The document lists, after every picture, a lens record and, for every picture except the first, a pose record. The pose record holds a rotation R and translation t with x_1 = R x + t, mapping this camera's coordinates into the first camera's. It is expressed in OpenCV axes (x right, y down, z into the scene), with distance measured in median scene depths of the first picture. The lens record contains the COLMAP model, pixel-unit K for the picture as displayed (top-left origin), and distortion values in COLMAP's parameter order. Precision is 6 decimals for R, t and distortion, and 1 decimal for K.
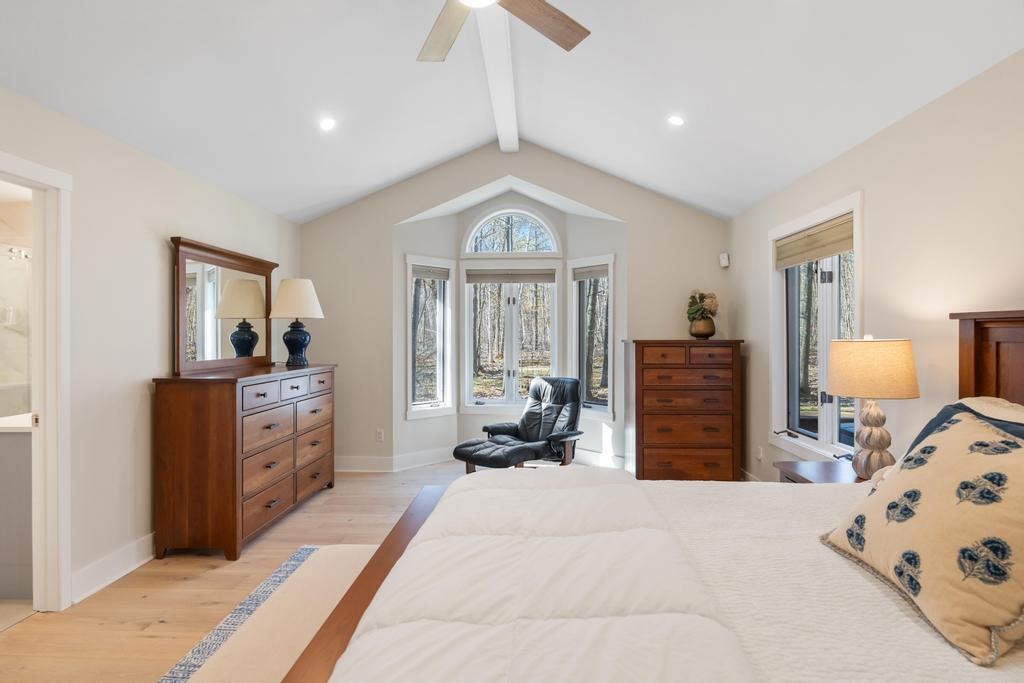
lens RADIAL K [[516.0, 0, 515.2], [0, 516.0, 333.0], [0, 0, 1]] dist [-0.006811, 0.002667]
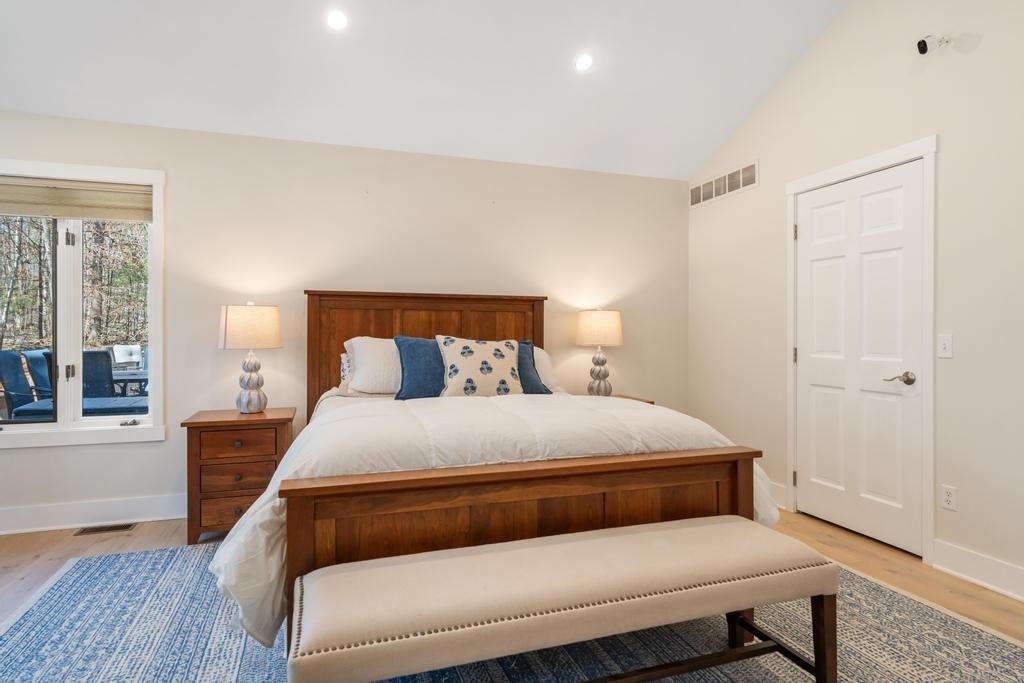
lens RADIAL K [[552.5, 0, 517.3], [0, 552.5, 344.4], [0, 0, 1]] dist [0.005381, -0.000305]
pose [[-0.377649, -0.017019, 0.925792, -0.469698], [0.001021, 0.999823, 0.018796, 0.047048], [-0.925948, 0.008044, -0.377565, 0.496763]]
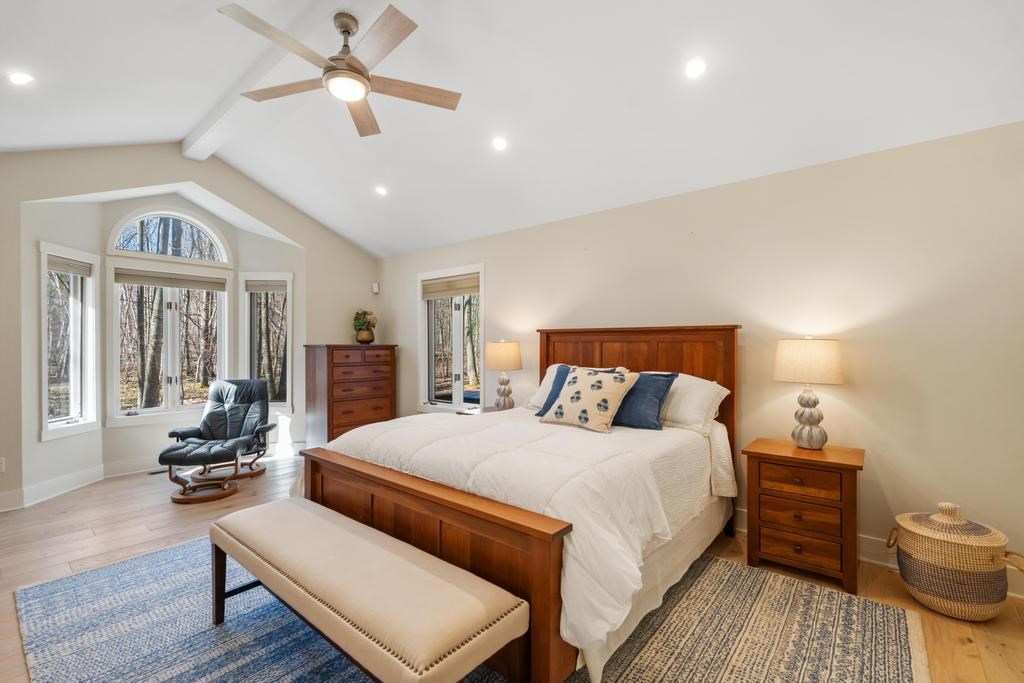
lens RADIAL K [[455.8, 0, 531.5], [0, 455.8, 348.5], [0, 0, 1]] dist [-0.011457, 0.002973]
pose [[0.586068, -0.003150, 0.810256, -0.370452], [-0.001271, 0.999988, 0.004807, 0.016814], [-0.810261, -0.003848, 0.586056, -0.067463]]
